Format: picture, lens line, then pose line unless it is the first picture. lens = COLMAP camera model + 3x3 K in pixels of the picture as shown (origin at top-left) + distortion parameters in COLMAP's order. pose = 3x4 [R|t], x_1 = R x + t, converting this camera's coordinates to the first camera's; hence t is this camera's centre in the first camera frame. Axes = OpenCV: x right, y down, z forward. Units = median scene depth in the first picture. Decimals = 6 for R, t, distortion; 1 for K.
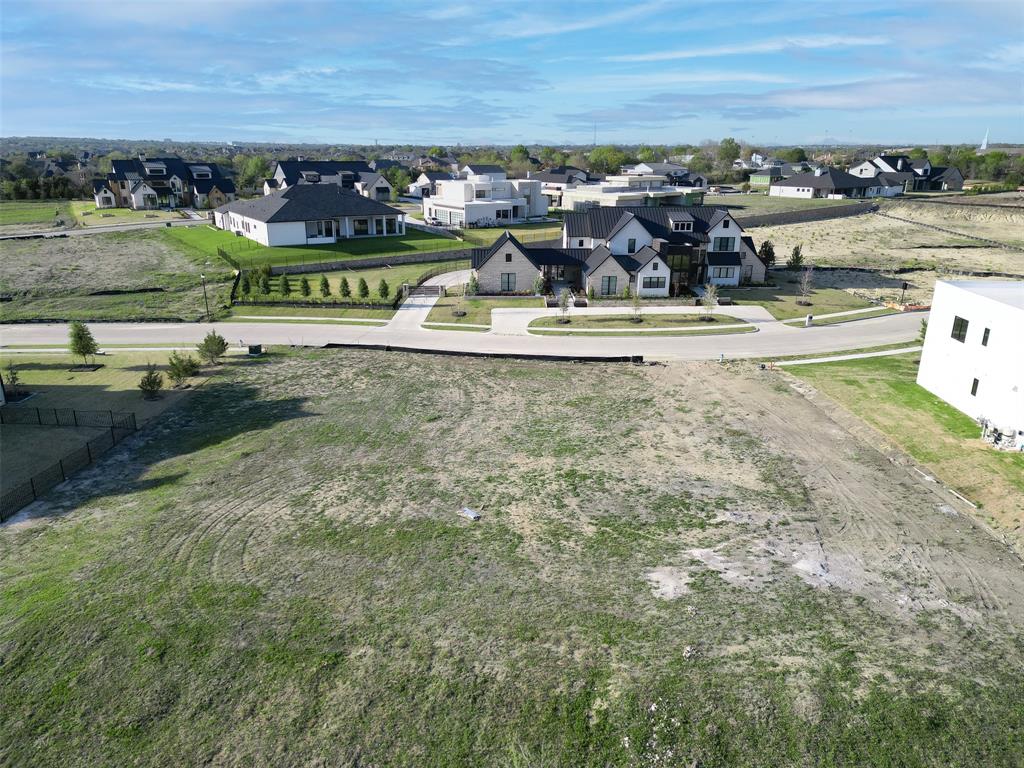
lens RADIAL K [[711.9, 0, 507.7], [0, 711.9, 383.5], [0, 0, 1]] dist [0.087323, -0.088616]
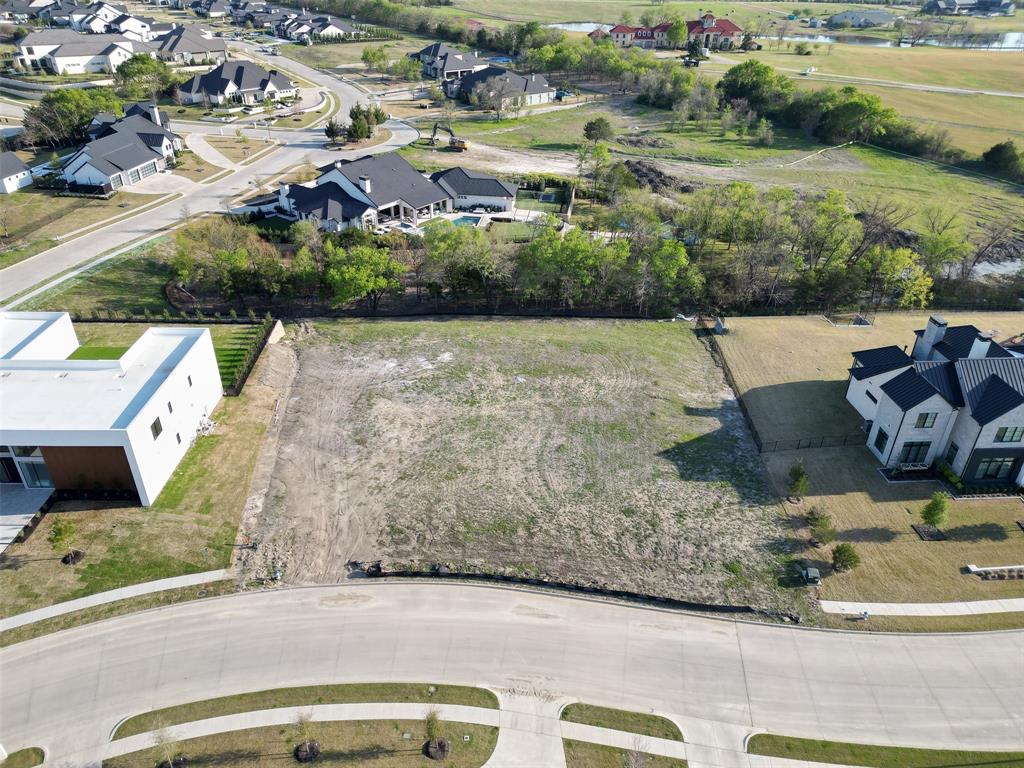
lens RADIAL K [[711.9, 0, 507.7], [0, 711.9, 383.5], [0, 0, 1]] dist [0.087323, -0.088616]
pose [[-0.998684, 0.012150, -0.049825, 0.094760], [-0.029789, 0.653406, 0.756421, -1.434375], [0.041746, 0.756910, -0.652185, 2.332263]]
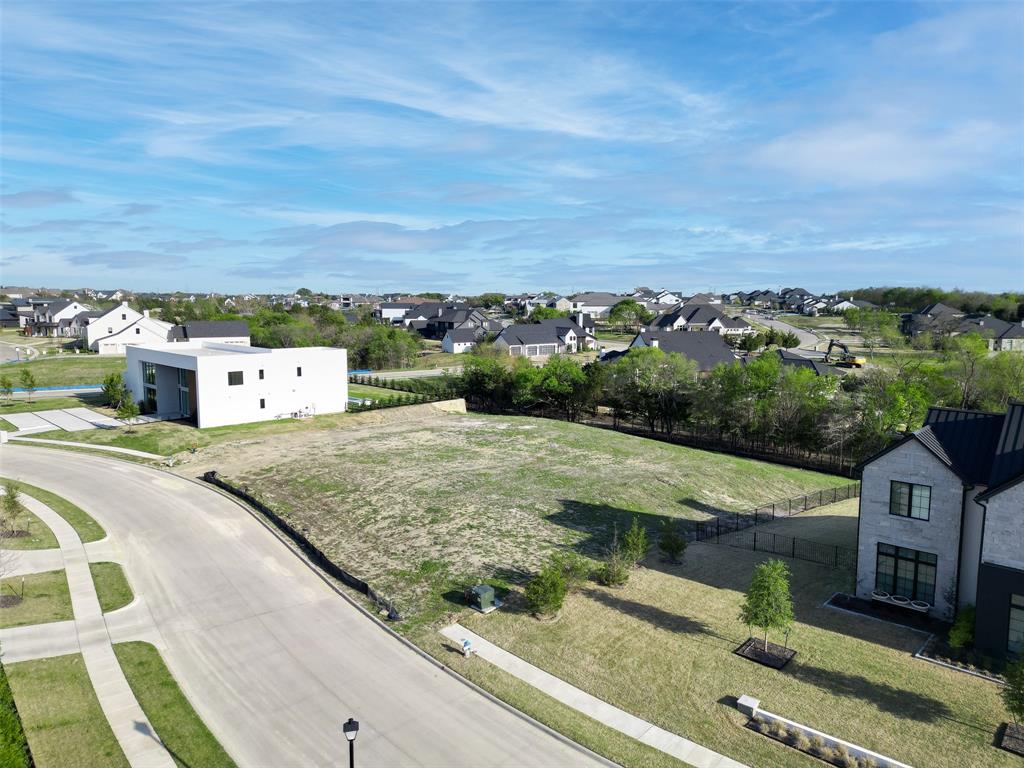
lens RADIAL K [[711.9, 0, 507.7], [0, 711.9, 383.5], [0, 0, 1]] dist [0.087323, -0.088616]
pose [[-0.727836, -0.086457, 0.680279, -1.219658], [0.209480, 0.916571, 0.340612, -0.641448], [-0.652972, 0.390414, -0.649002, 2.165281]]
